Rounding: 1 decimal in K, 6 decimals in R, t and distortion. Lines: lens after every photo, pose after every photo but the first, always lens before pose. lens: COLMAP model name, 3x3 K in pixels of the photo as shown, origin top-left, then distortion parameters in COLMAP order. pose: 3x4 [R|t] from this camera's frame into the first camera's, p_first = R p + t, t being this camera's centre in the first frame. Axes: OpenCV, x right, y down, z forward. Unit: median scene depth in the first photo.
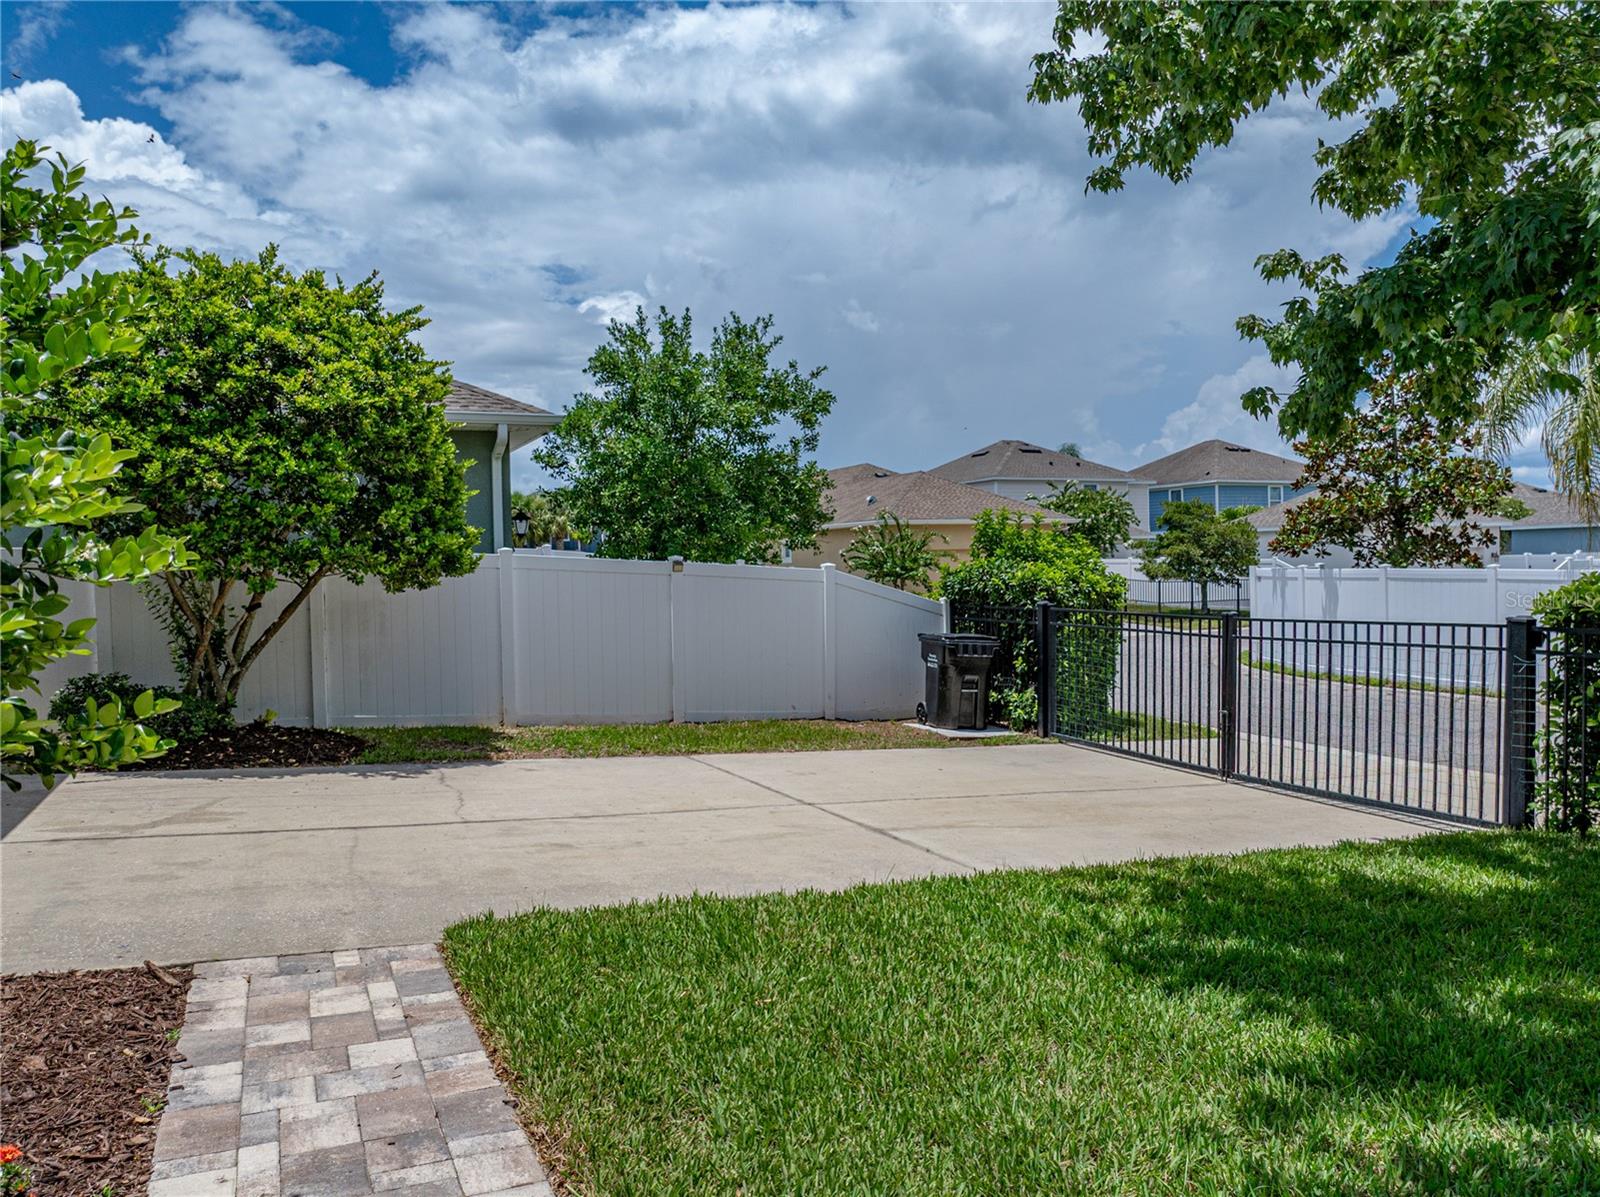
lens RADIAL K [[1126.6, 0, 827.8], [0, 1126.6, 592.4], [0, 0, 1]] dist [-0.044202, 0.006397]
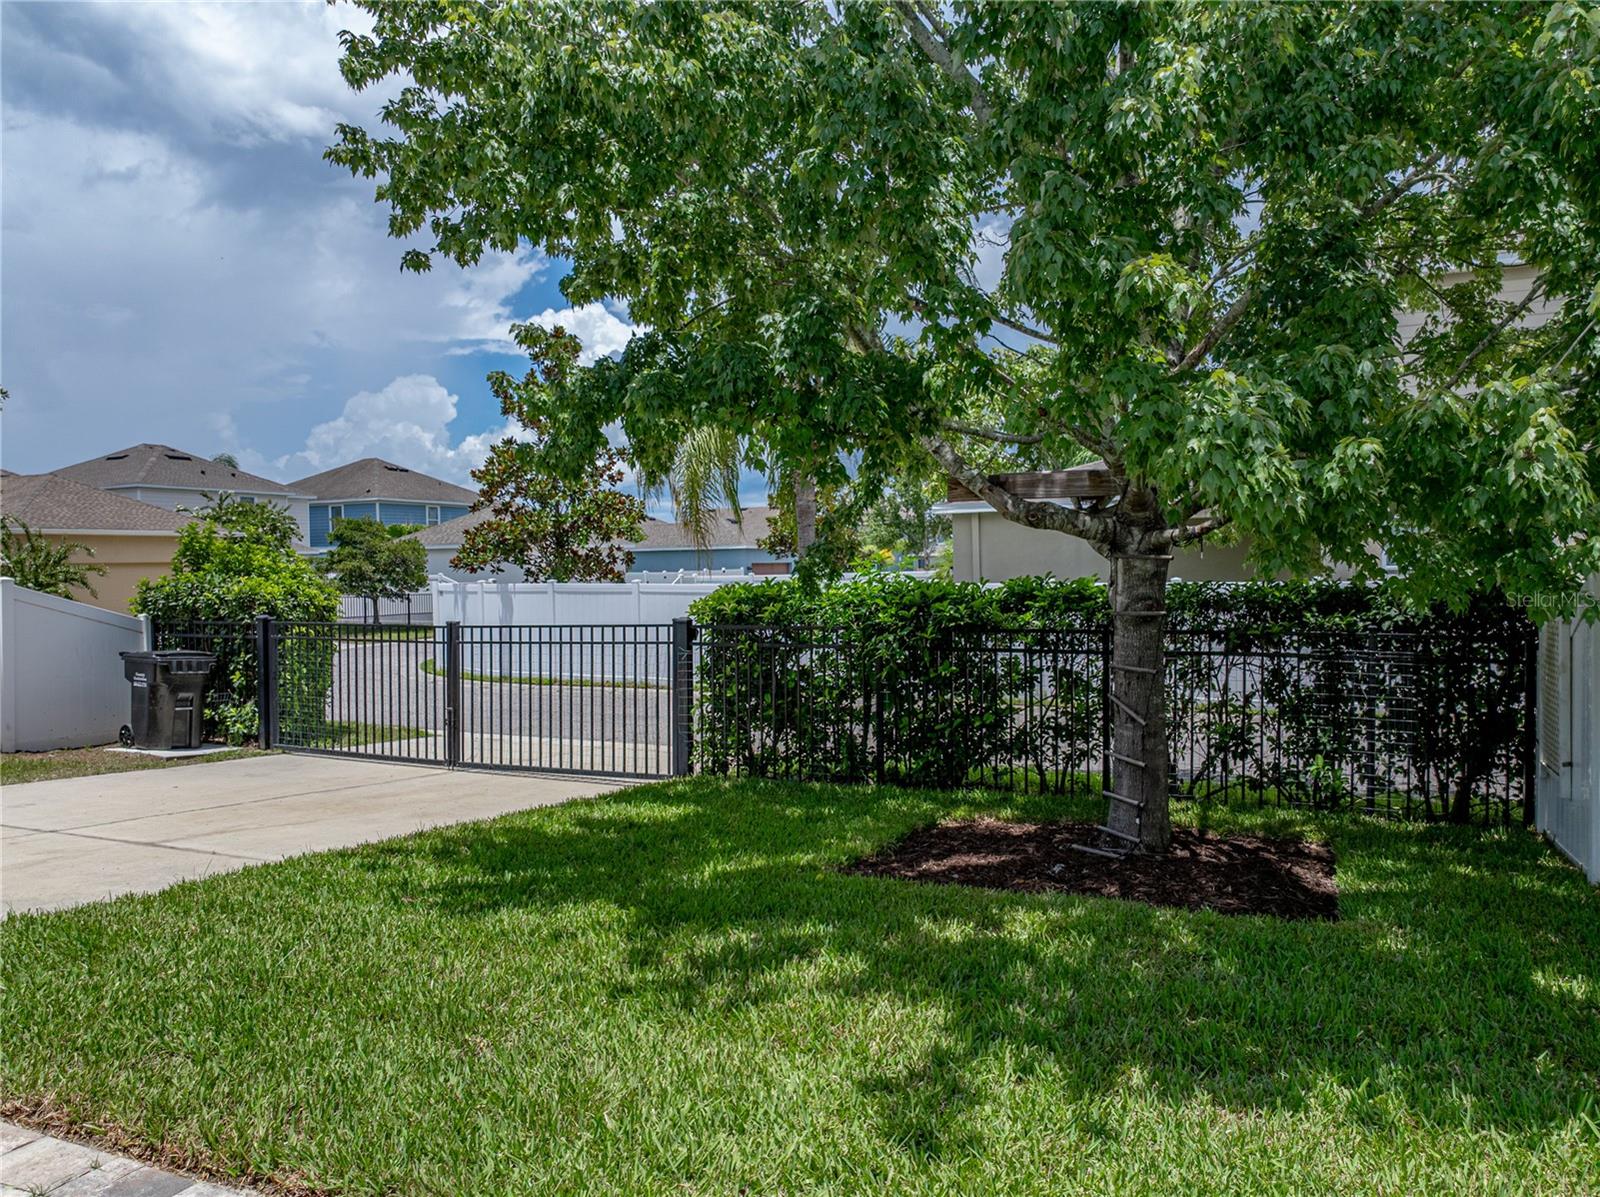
lens RADIAL K [[1126.6, 0, 790.8], [0, 1126.6, 591.8], [0, 0, 1]] dist [-0.044202, 0.006397]
pose [[0.762570, -0.004697, 0.646888, -0.090107], [0.014471, 0.999847, -0.009799, 0.003155], [-0.646743, 0.016833, 0.762522, -0.071426]]
